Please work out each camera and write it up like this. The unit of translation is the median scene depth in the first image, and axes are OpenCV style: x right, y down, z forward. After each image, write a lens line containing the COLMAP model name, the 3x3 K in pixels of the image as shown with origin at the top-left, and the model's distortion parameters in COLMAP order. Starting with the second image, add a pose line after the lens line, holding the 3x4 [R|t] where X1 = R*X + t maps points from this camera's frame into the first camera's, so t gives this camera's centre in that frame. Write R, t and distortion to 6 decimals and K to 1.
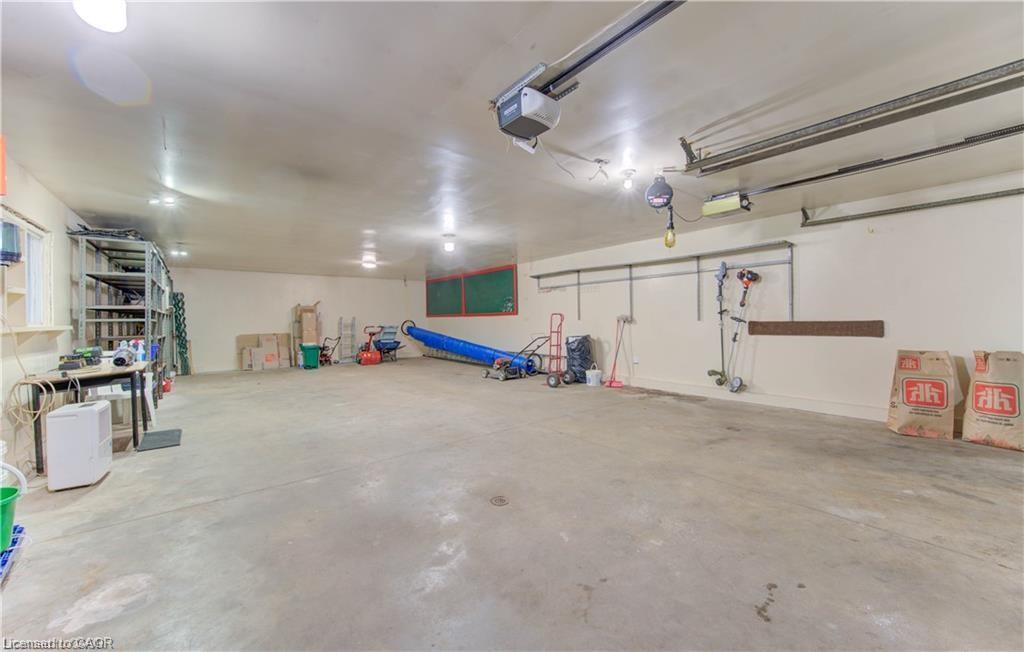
lens RADIAL K [[391.9, 0, 511.0], [0, 391.9, 323.9], [0, 0, 1]] dist [-0.008678, -0.000101]
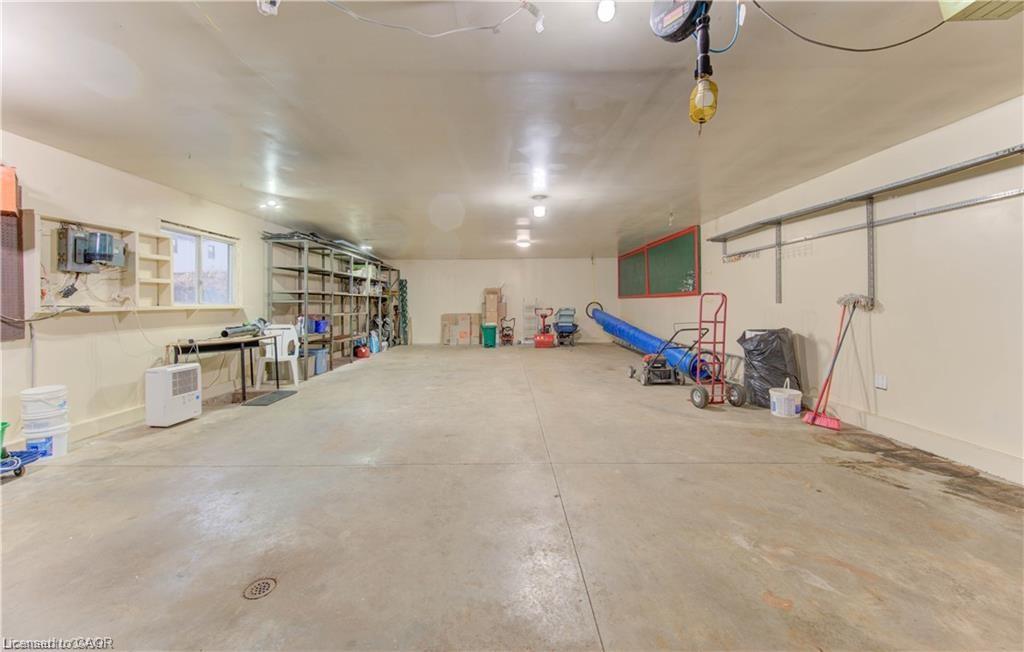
lens RADIAL K [[391.9, 0, 495.1], [0, 391.9, 306.2], [0, 0, 1]] dist [-0.008678, -0.000101]
pose [[0.770268, 0.011132, -0.637623, 0.231102], [-0.009115, 0.999938, 0.006446, -0.005346], [0.637655, 0.000847, 0.770322, 0.261581]]
